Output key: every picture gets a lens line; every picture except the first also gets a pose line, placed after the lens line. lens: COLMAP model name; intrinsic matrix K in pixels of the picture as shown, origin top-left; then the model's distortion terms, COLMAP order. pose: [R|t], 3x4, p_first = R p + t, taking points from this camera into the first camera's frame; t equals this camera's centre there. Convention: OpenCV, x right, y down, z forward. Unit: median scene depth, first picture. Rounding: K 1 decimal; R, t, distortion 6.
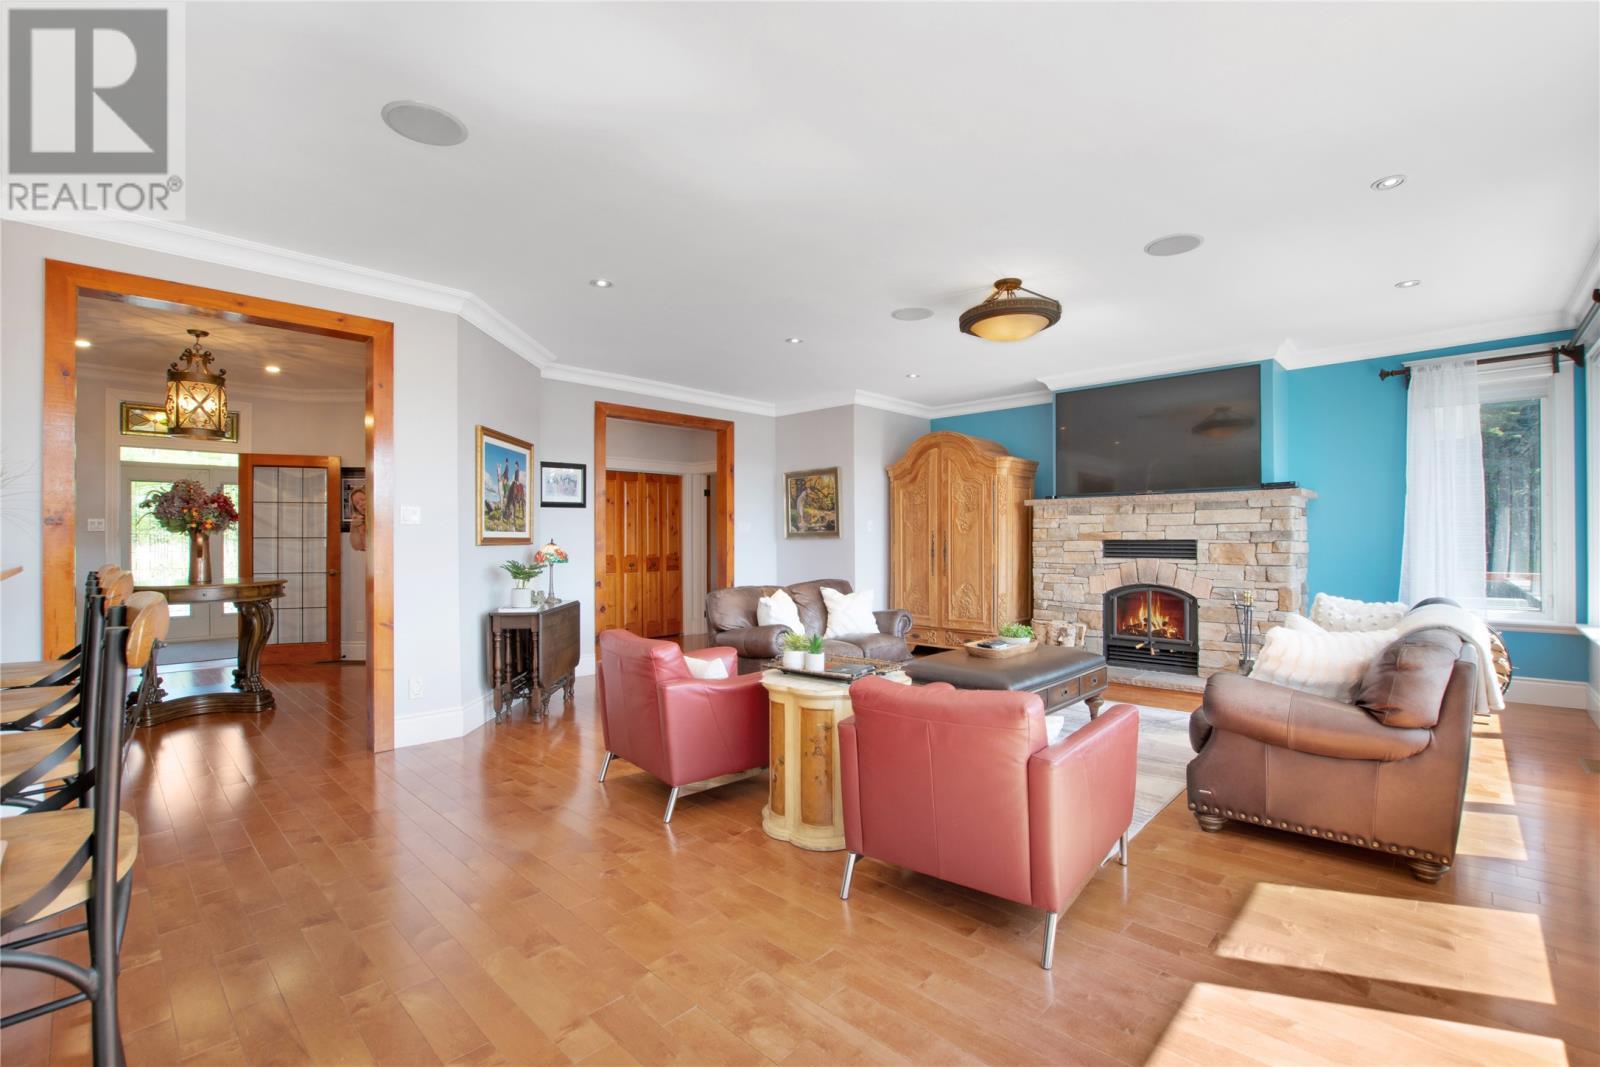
lens RADIAL K [[710.4, 0, 852.3], [0, 710.4, 539.8], [0, 0, 1]] dist [-0.024125, 0.000257]
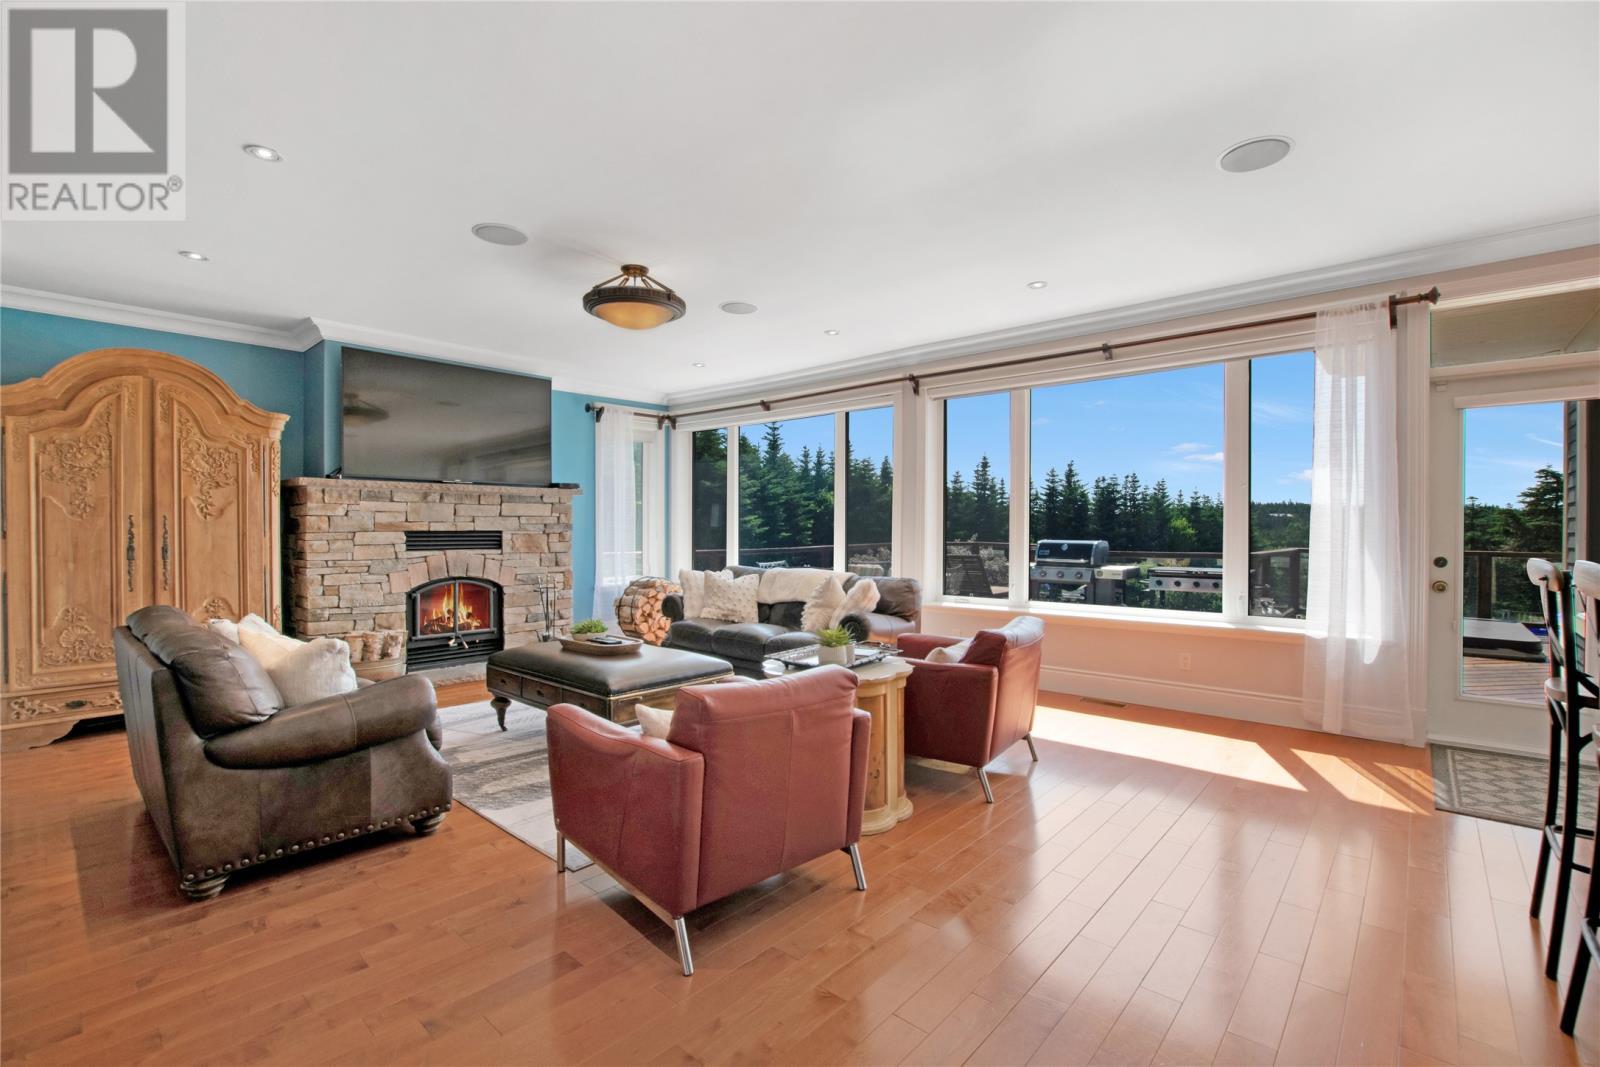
lens RADIAL K [[710.4, 0, 808.0], [0, 710.4, 540.1], [0, 0, 1]] dist [-0.024125, 0.000257]
pose [[-0.000065, -0.016297, 0.999867, -0.526172], [-0.004626, 0.999856, 0.016297, -0.005000], [-0.999989, -0.004624, -0.000140, 0.501956]]
